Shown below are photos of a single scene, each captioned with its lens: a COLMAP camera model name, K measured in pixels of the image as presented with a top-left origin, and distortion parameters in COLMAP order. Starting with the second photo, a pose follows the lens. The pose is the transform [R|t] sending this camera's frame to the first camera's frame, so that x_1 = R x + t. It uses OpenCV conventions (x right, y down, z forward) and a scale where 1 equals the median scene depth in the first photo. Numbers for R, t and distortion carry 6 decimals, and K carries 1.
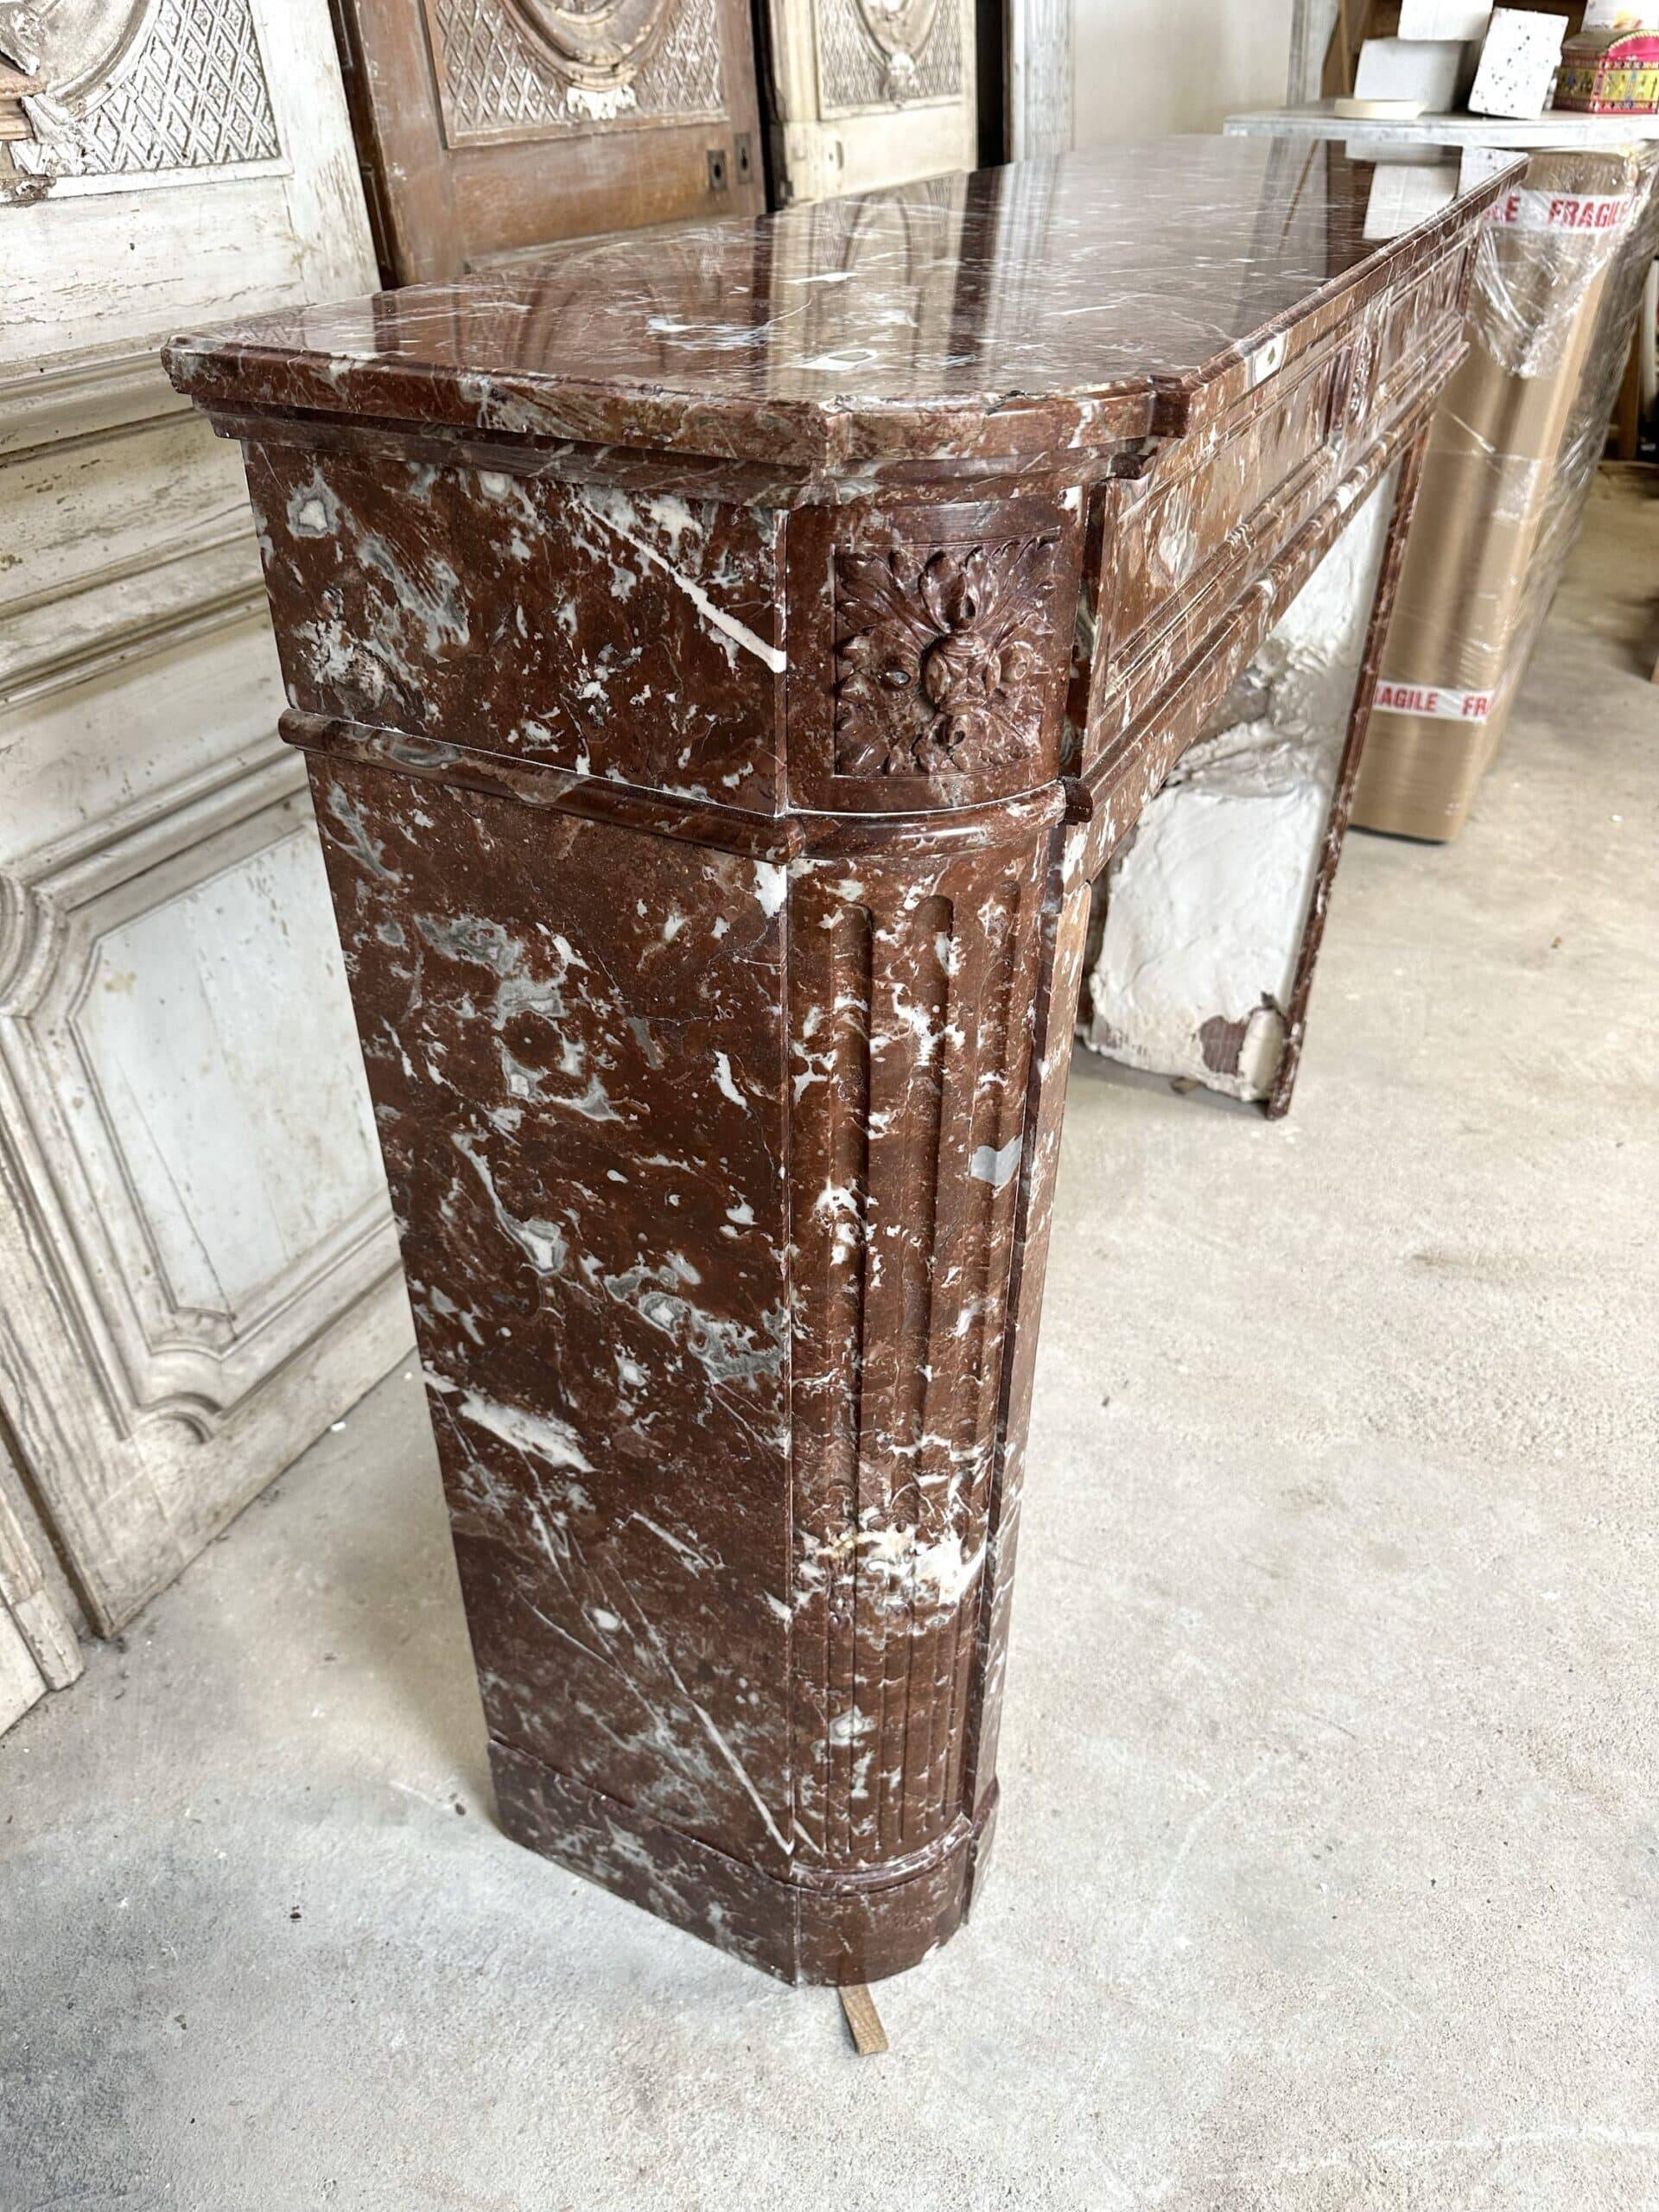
lens RADIAL K [[1554.1, 0, 827.9], [0, 1554.1, 1109.6], [0, 0, 1]] dist [0.040314, -0.065253]
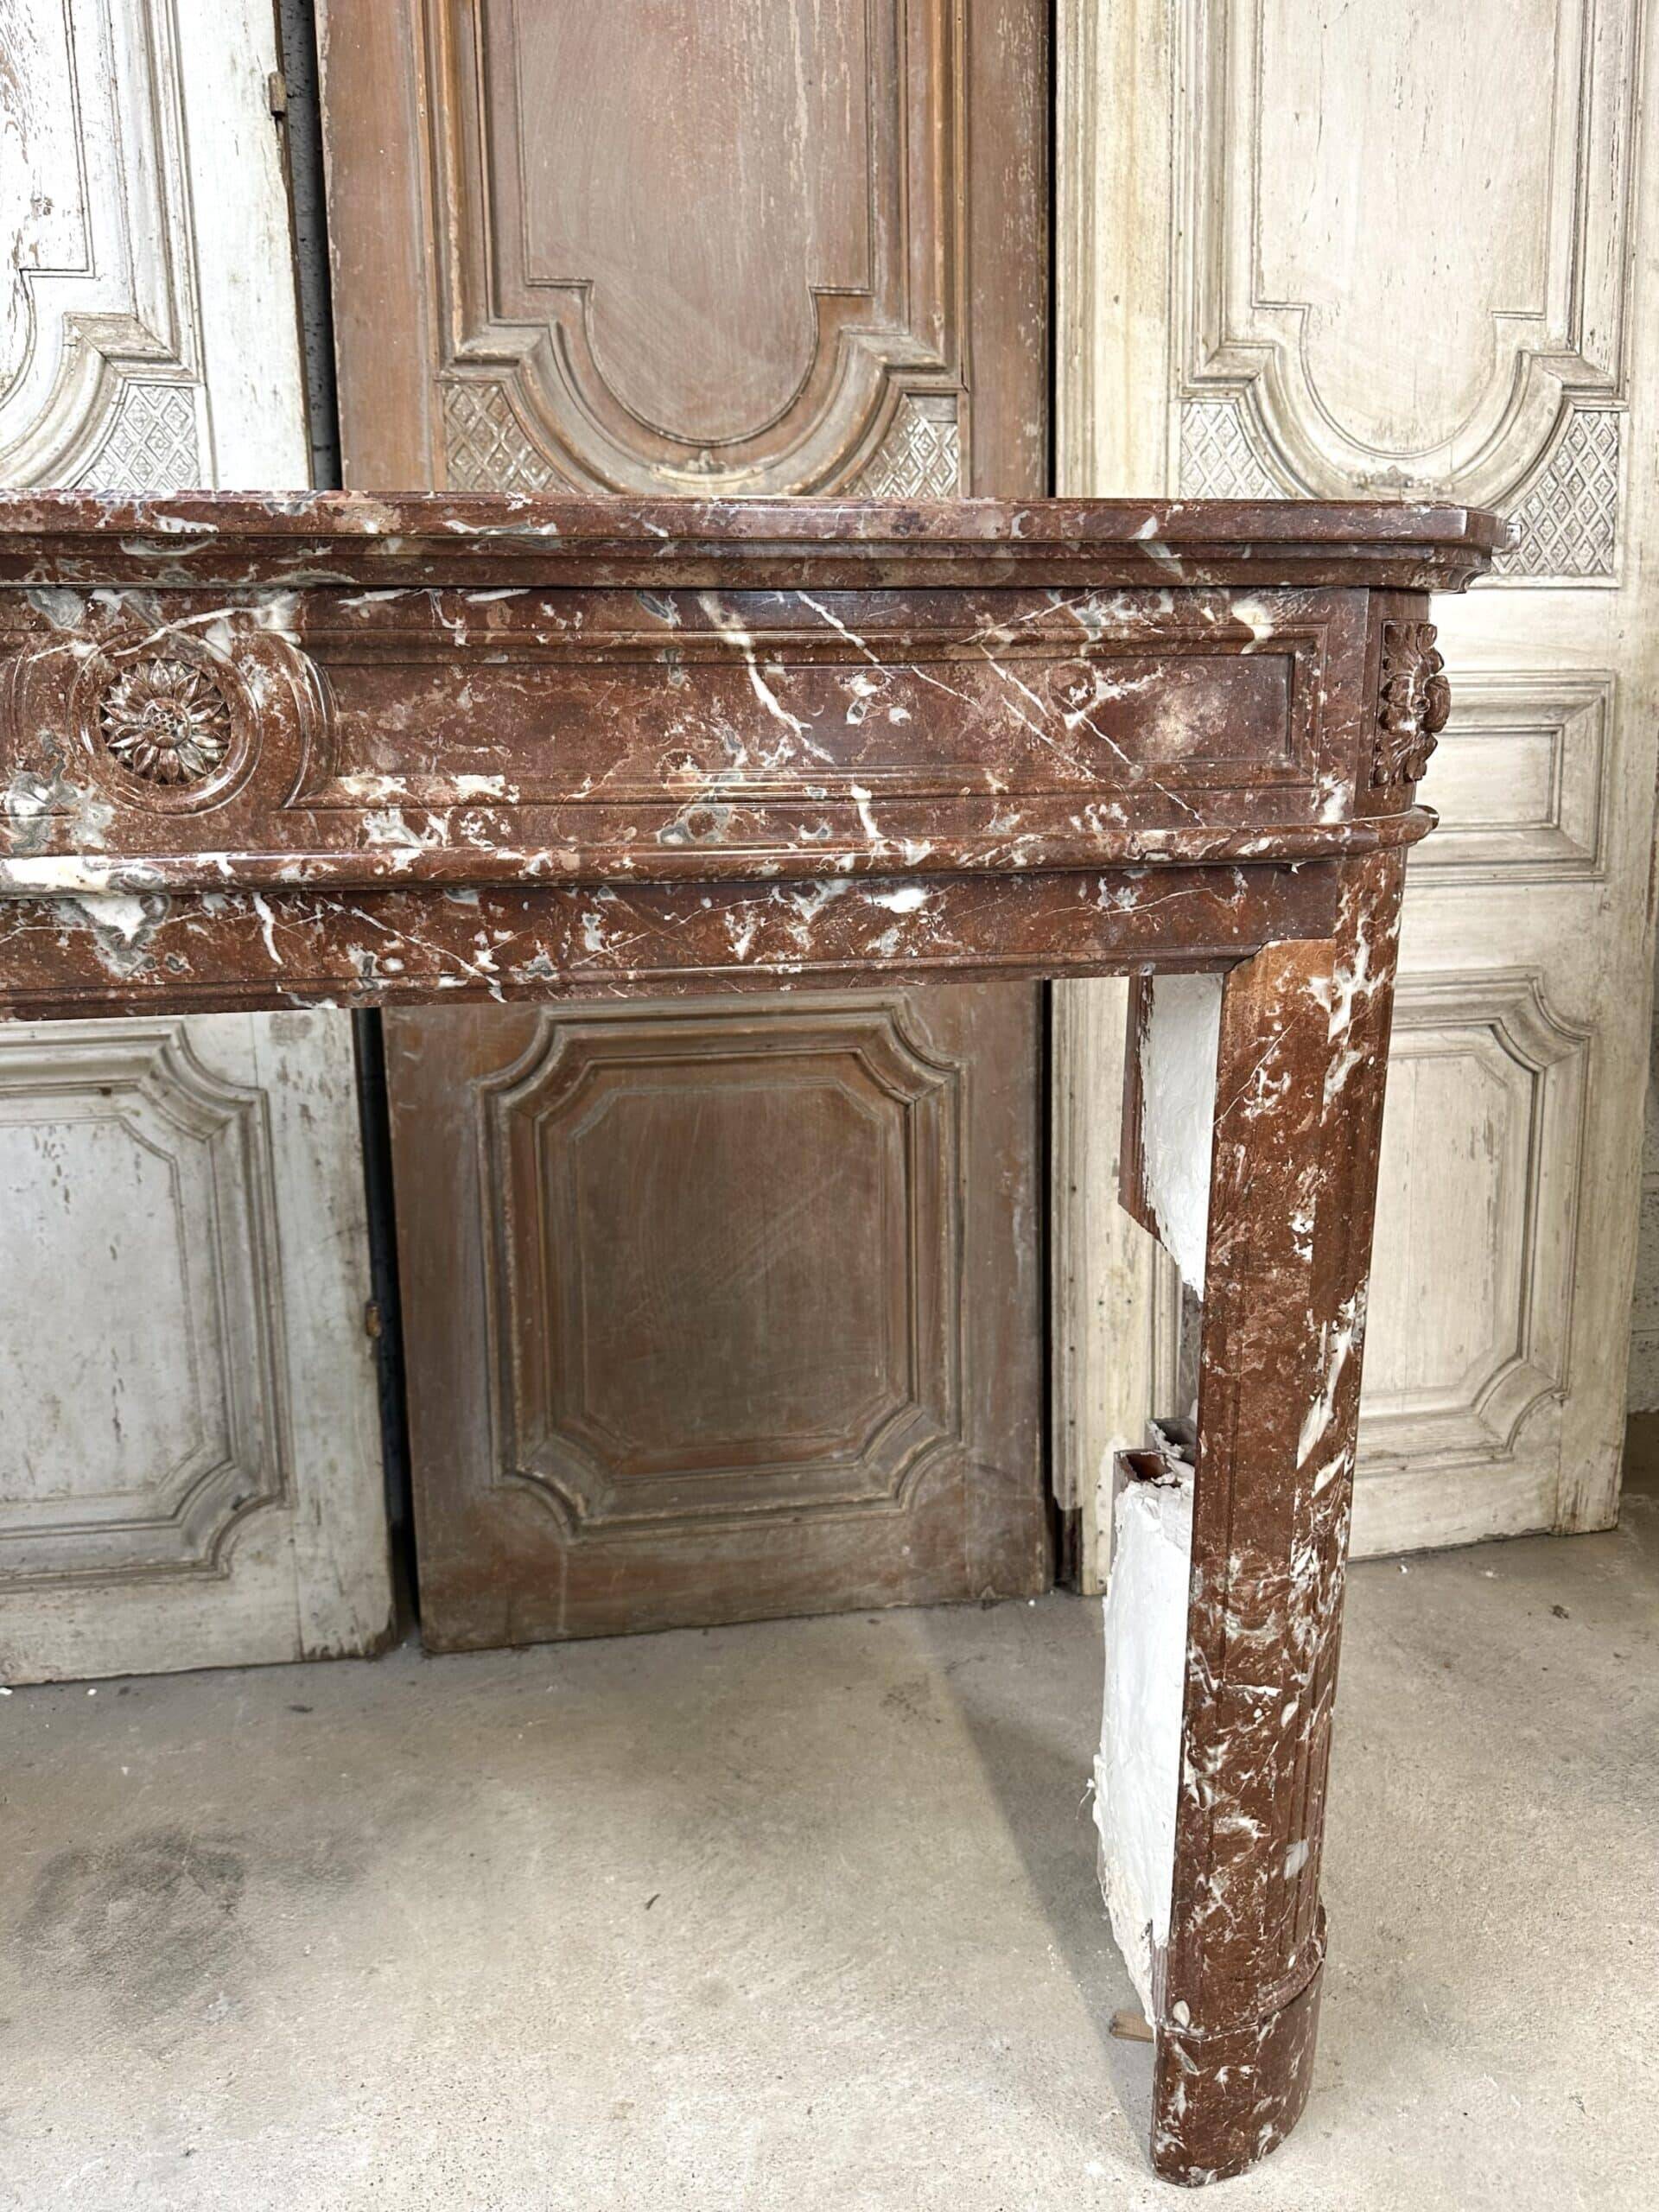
lens RADIAL K [[1631.4, 0, 845.2], [0, 1631.4, 1092.5], [0, 0, 1]] dist [0.012777, -0.030416]
pose [[0.586517, 0.195804, -0.785912, 1.207841], [-0.457458, 0.880830, -0.121944, -0.408944], [0.668379, 0.431044, 0.606194, 0.910736]]
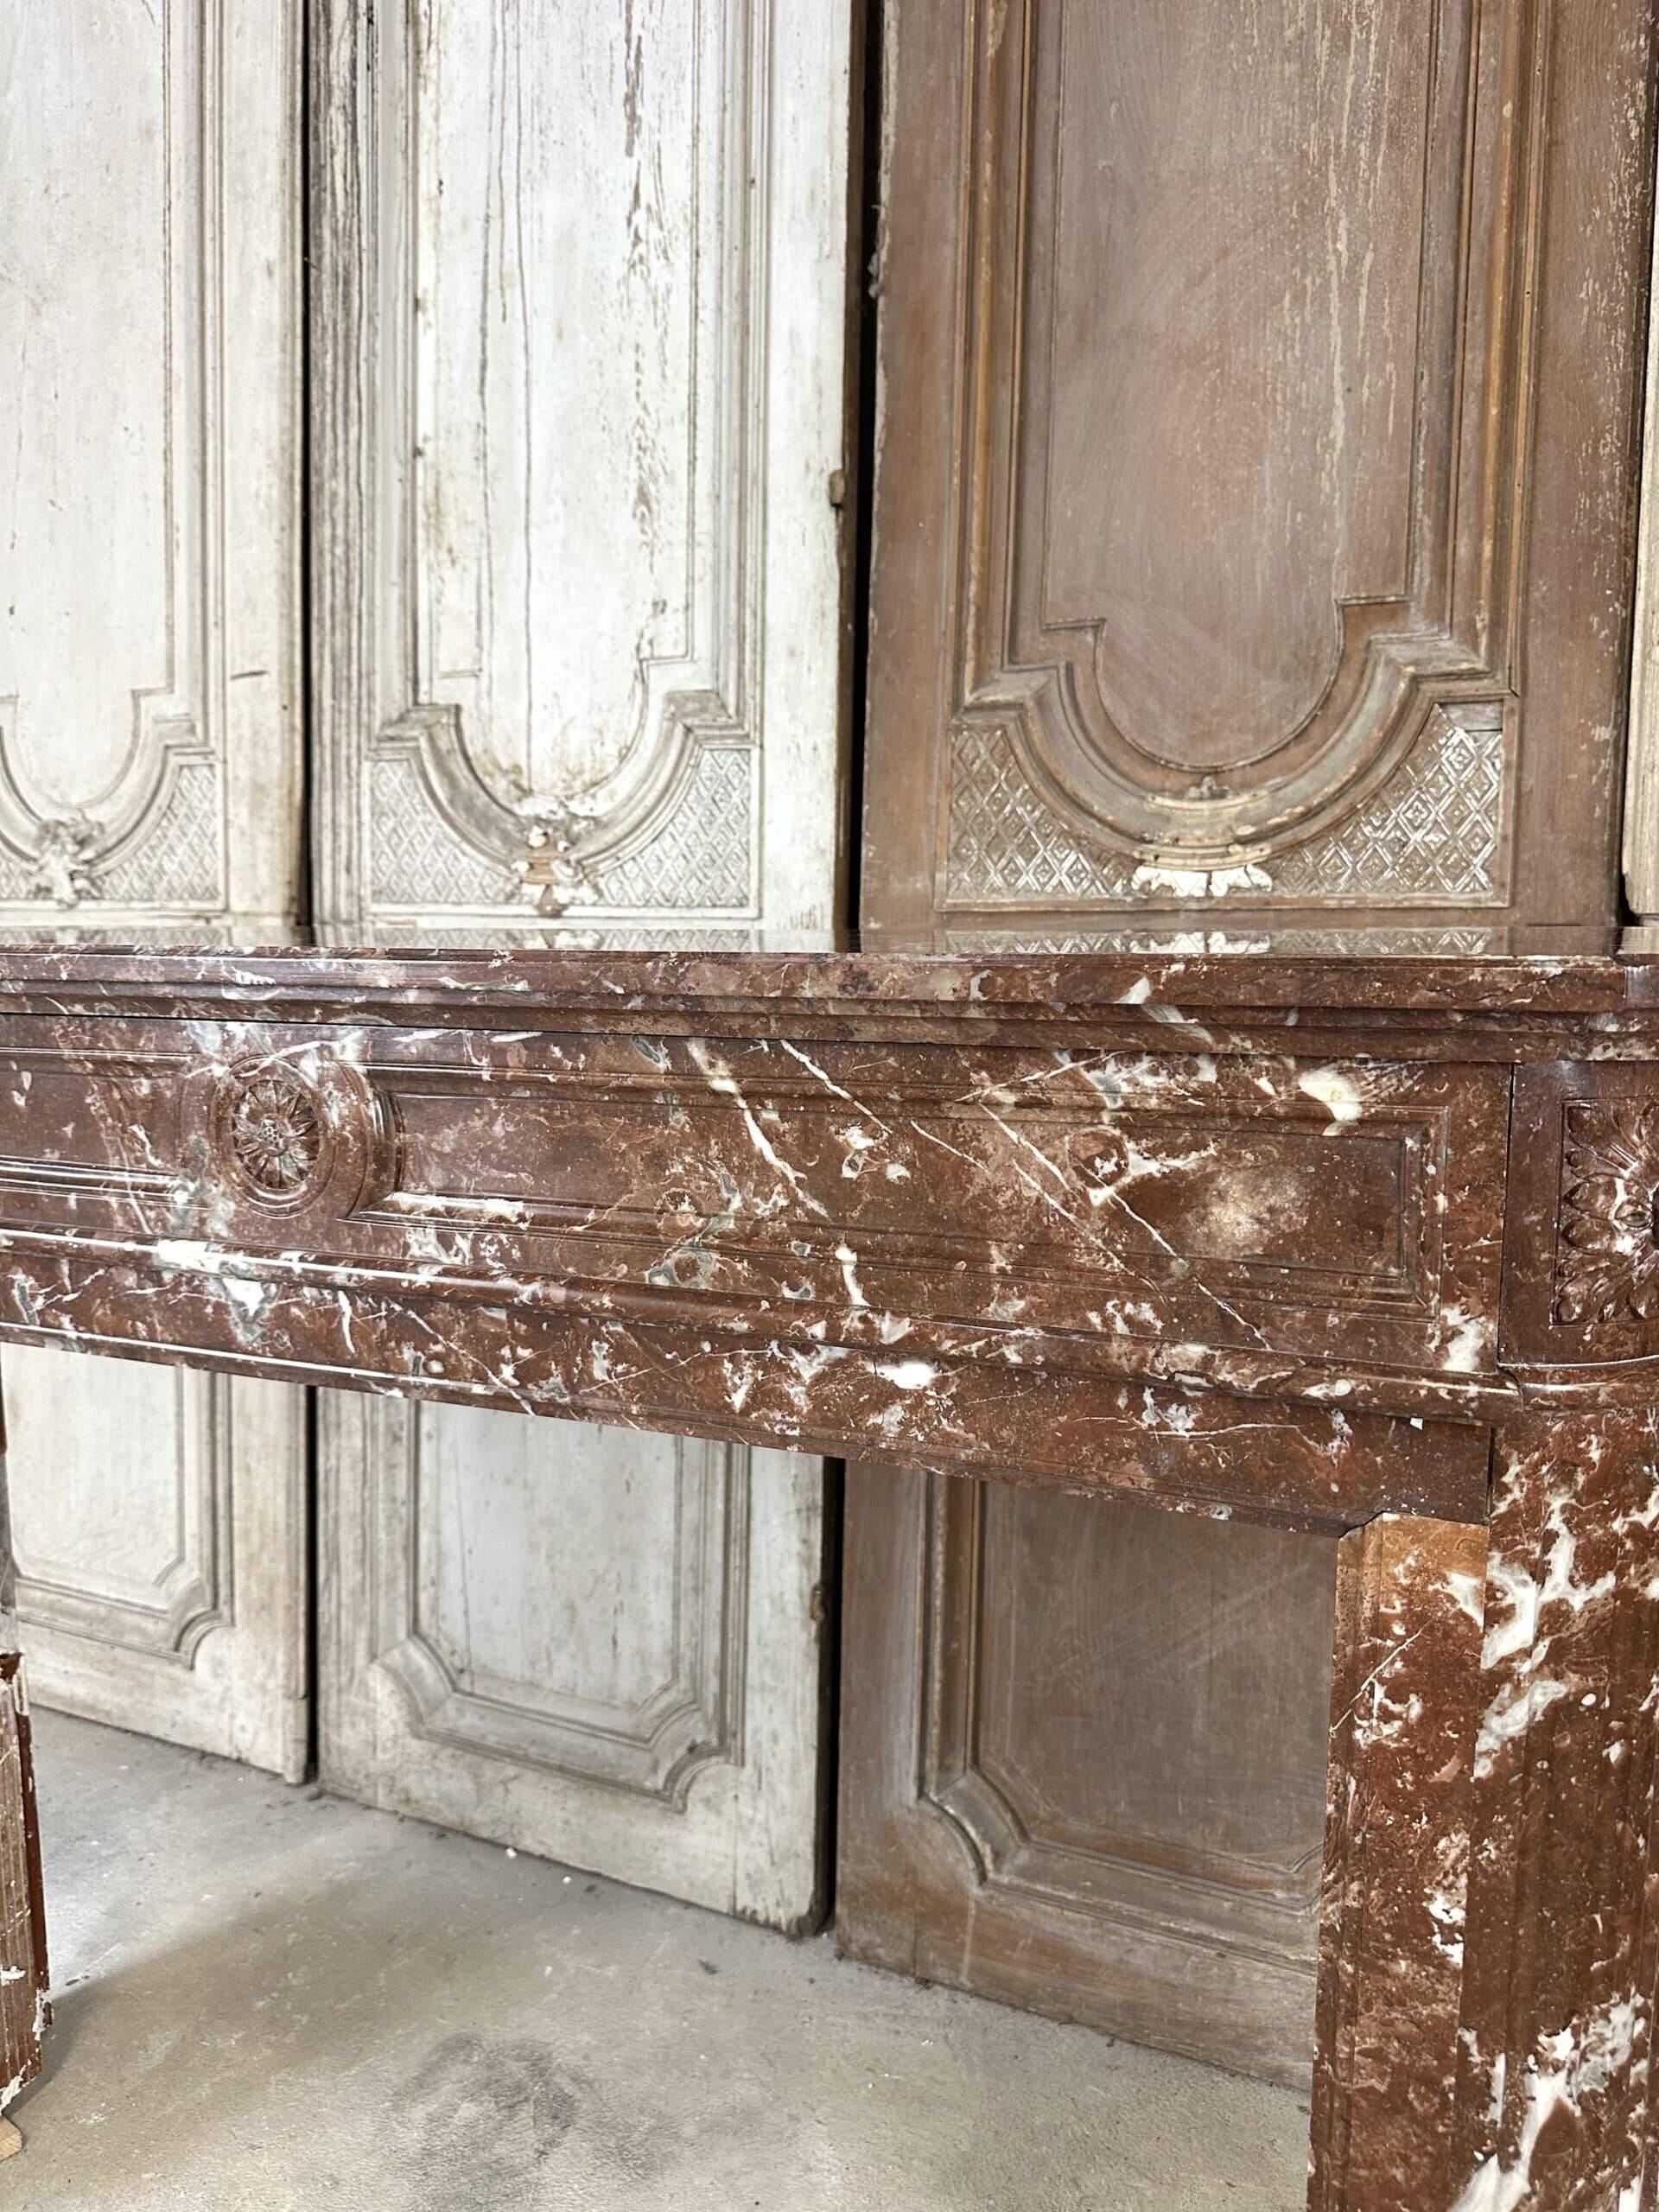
lens RADIAL K [[1554.1, 0, 819.6], [0, 1554.1, 1104.0], [0, 0, 1]] dist [0.040314, -0.065253]
pose [[0.034897, 0.132137, -0.990617, 1.217548], [-0.565979, 0.819560, 0.089382, -0.767451], [0.823681, 0.557549, 0.103387, 1.237139]]
